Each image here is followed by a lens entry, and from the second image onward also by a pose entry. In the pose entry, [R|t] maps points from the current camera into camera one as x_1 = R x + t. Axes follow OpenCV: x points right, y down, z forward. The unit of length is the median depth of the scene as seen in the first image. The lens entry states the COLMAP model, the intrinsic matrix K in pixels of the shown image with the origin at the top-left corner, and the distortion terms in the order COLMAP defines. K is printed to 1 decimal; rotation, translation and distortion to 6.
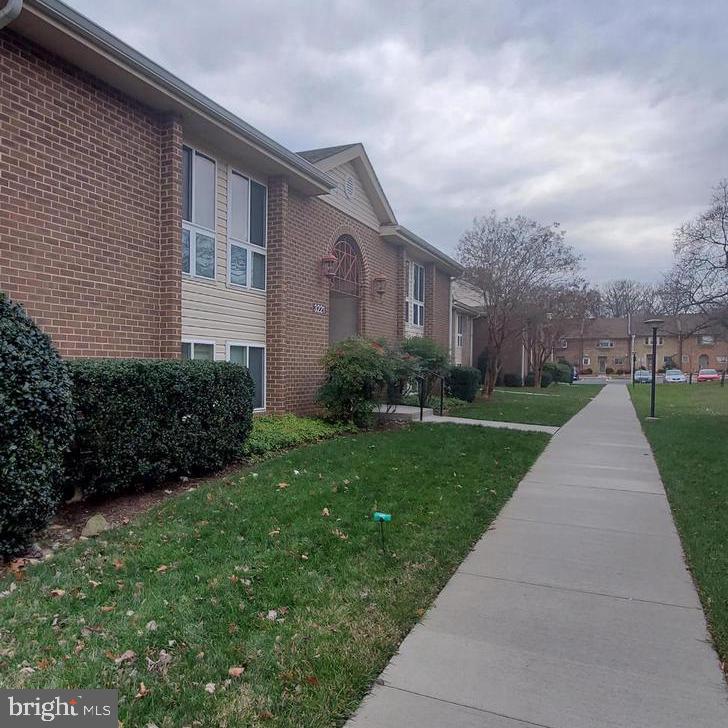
lens RADIAL K [[612.4, 0, 338.7], [0, 612.4, 372.7], [0, 0, 1]] dist [0.000947, 0.008189]
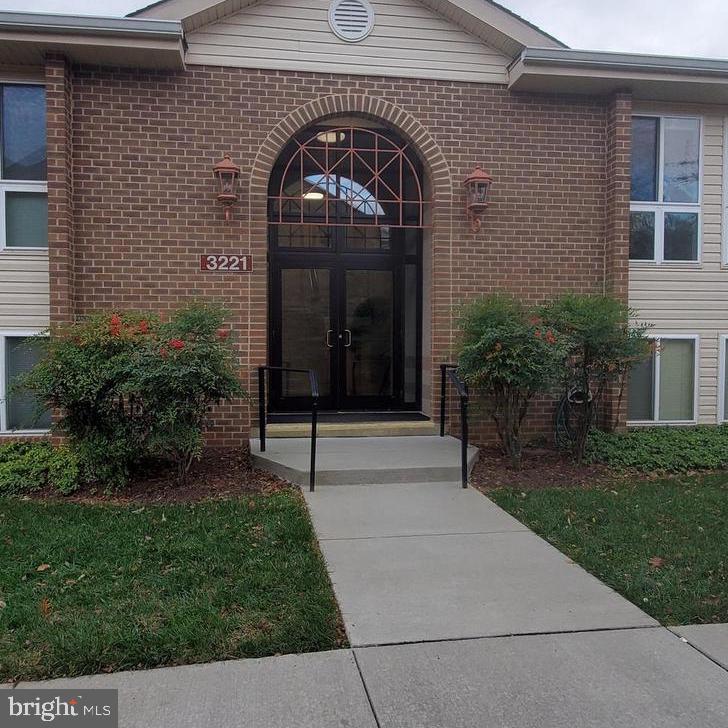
lens RADIAL K [[489.1, 0, 364.0], [0, 489.1, 364.0], [0, 0, 1]] dist [-0.037465, -0.000968]
pose [[0.510174, -0.020202, -0.859834, 0.173598], [0.005697, 0.999782, -0.020110, -0.001485], [0.860052, 0.005361, 0.510178, 0.375814]]
